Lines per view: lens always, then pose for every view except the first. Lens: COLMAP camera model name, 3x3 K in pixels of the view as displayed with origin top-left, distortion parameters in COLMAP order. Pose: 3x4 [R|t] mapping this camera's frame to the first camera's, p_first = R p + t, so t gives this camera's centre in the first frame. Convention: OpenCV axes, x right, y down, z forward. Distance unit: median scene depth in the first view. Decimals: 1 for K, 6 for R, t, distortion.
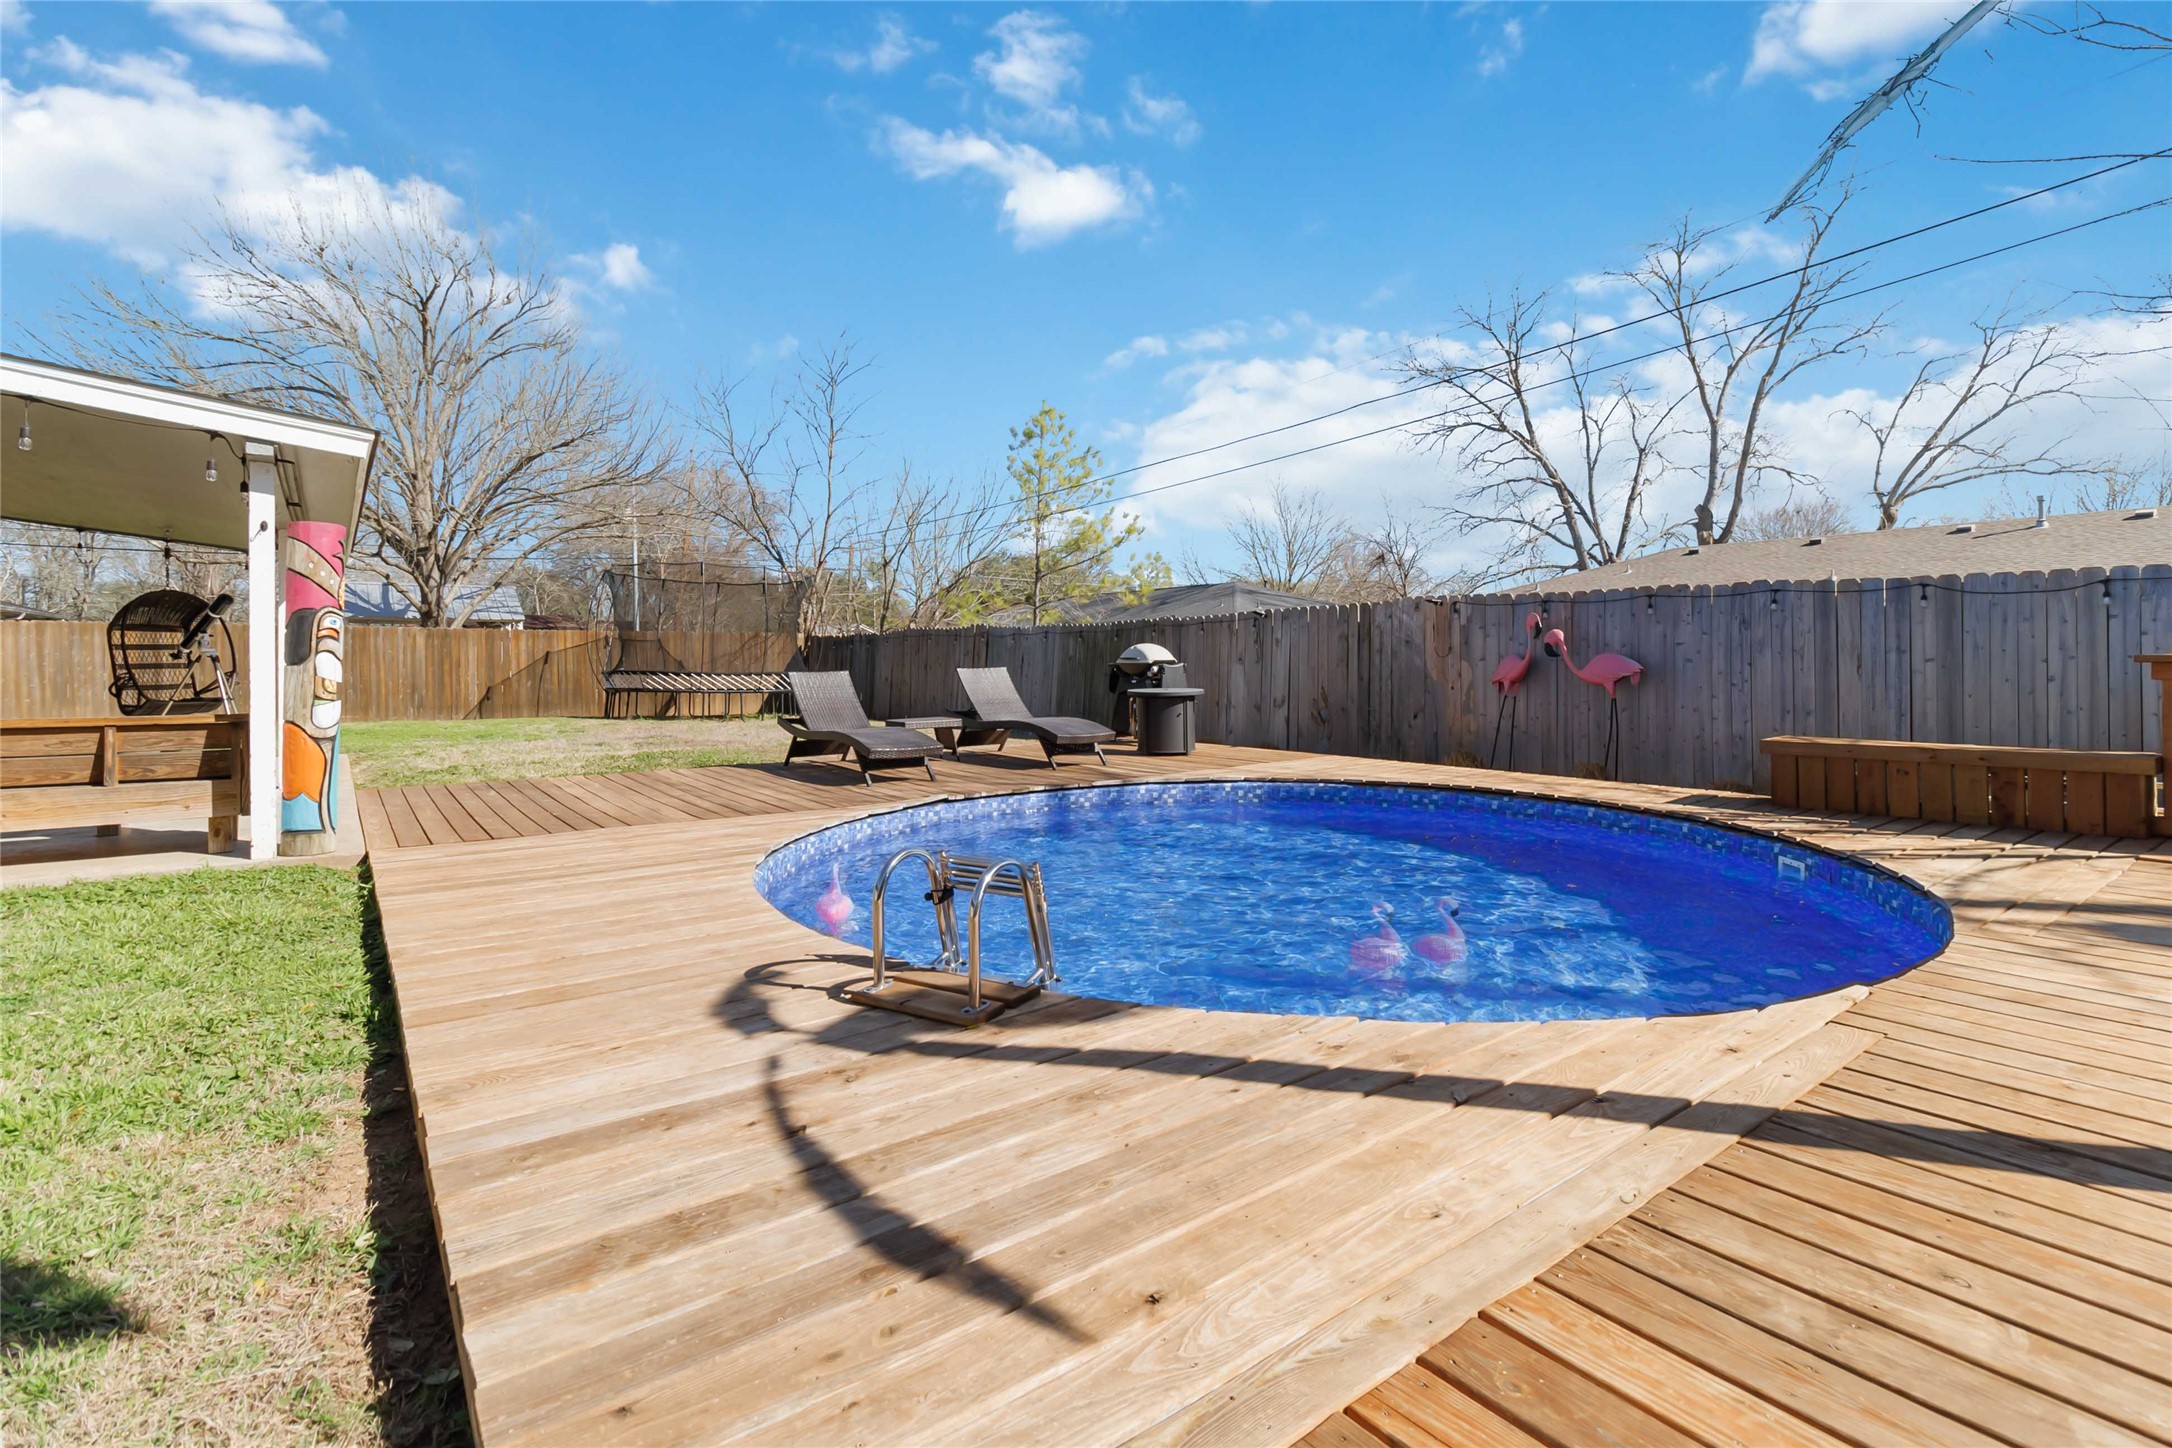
lens RADIAL K [[1006.6, 0, 1099.4], [0, 1006.6, 696.6], [0, 0, 1]] dist [0.004073, 0.000108]
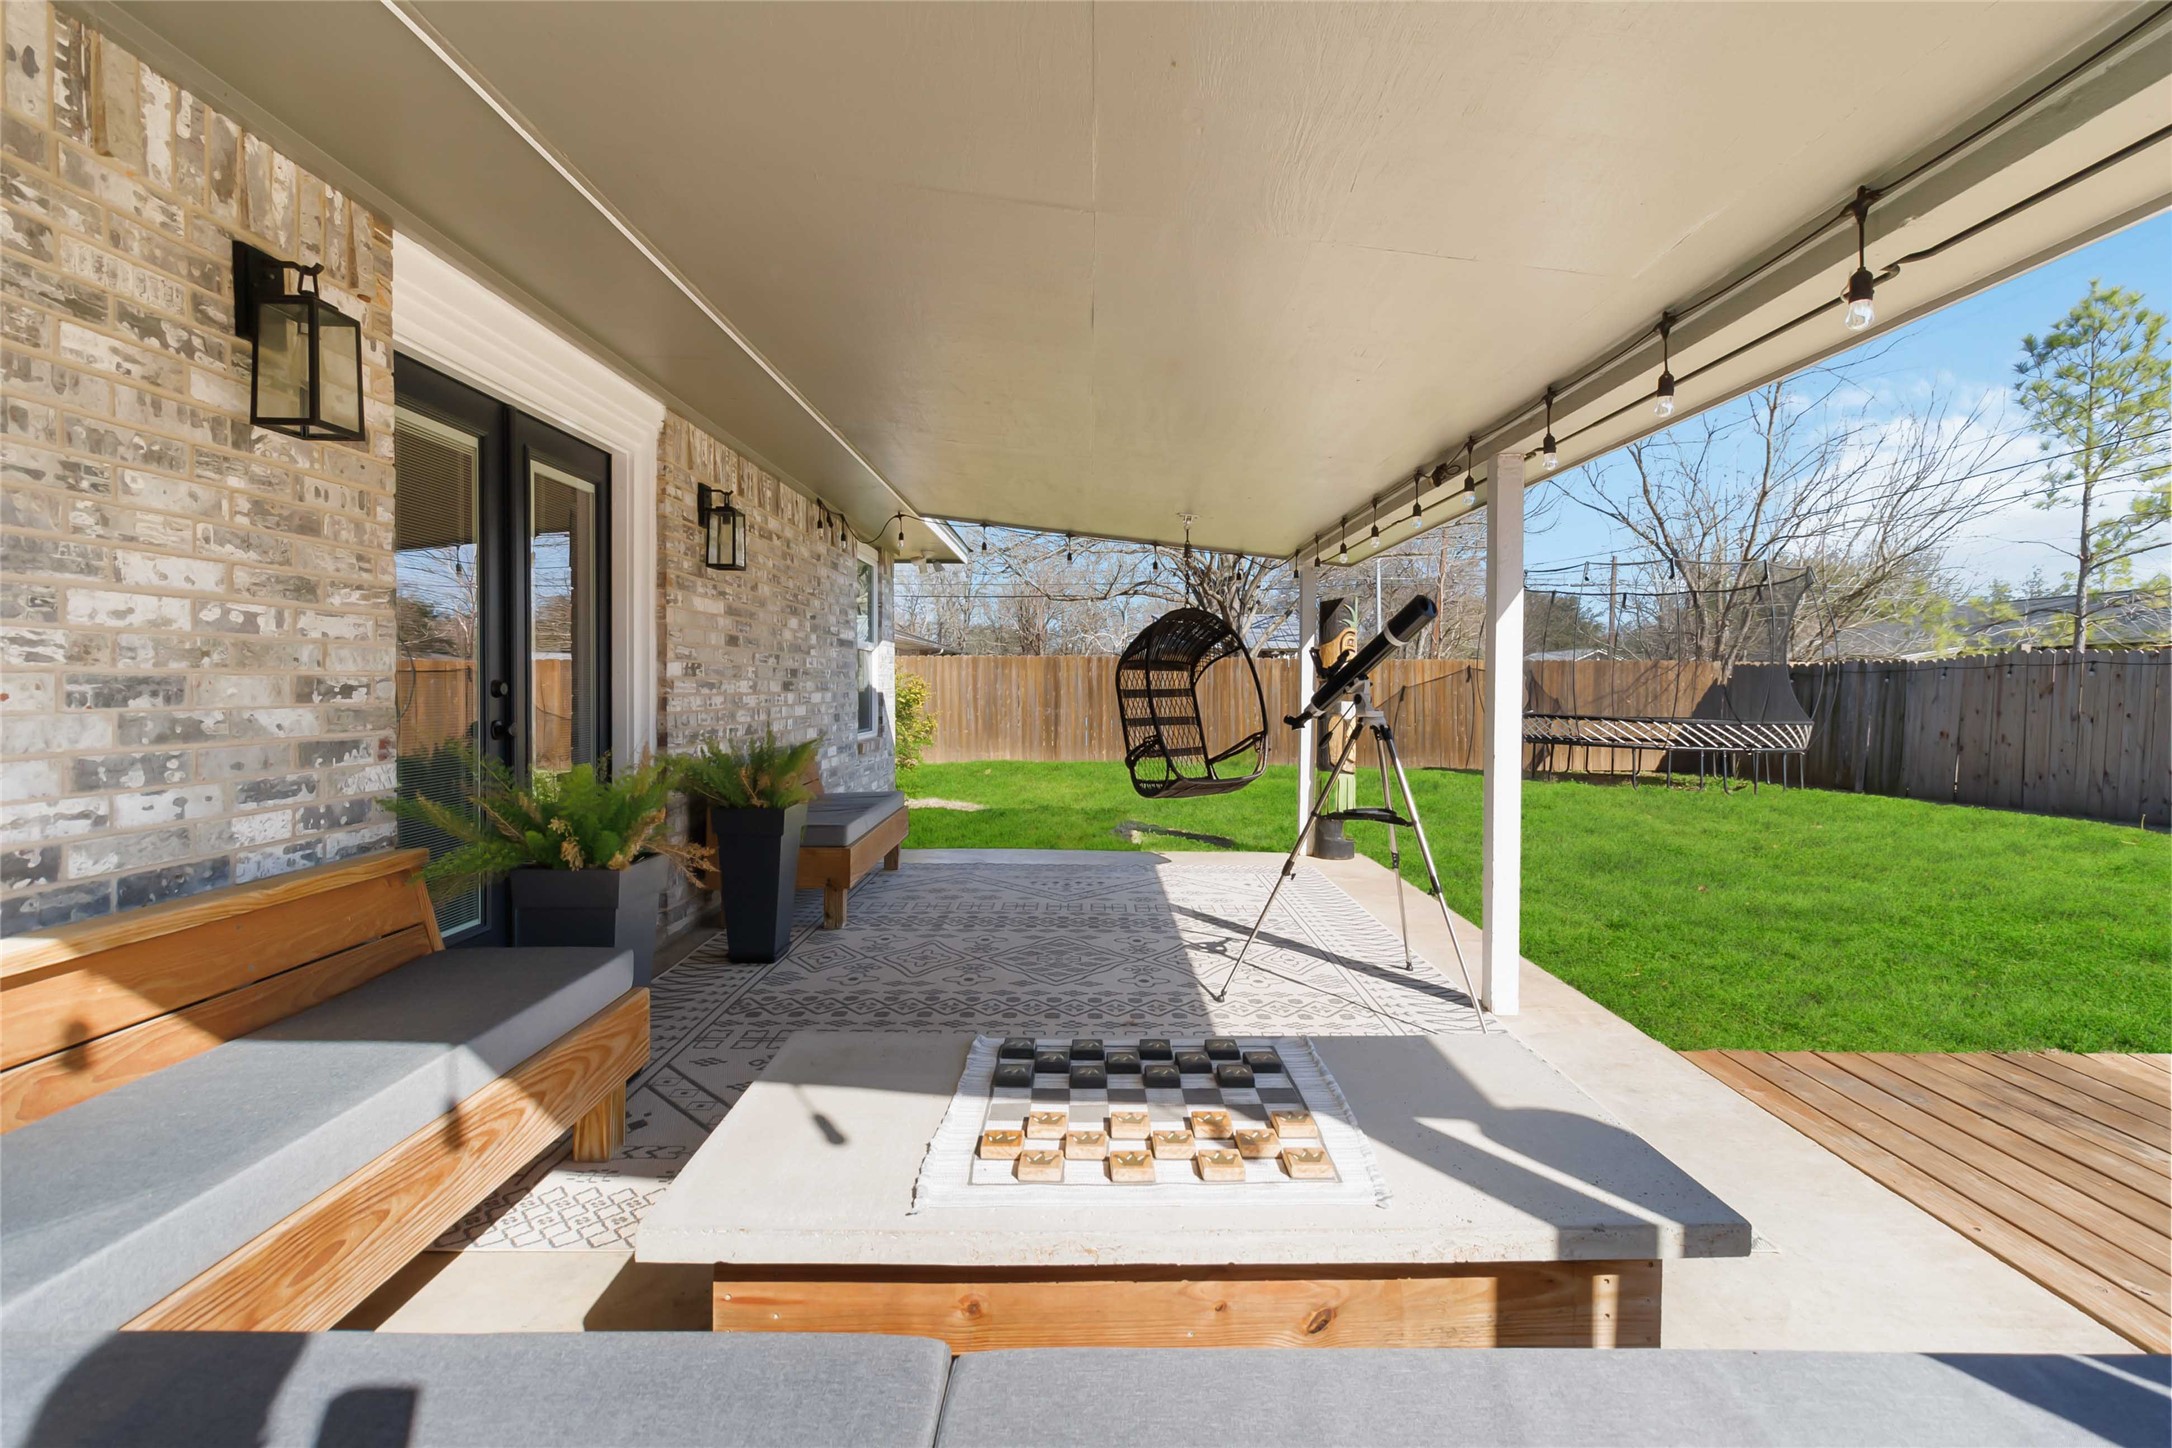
lens RADIAL K [[1022.9, 0, 1083.8], [0, 1022.9, 684.2], [0, 0, 1]] dist [-0.002619, -0.000165]
pose [[0.788927, 0.004697, -0.614469, -0.240987], [-0.028979, 0.999143, -0.029569, -0.013980], [0.613804, 0.041134, 0.788386, 0.179653]]
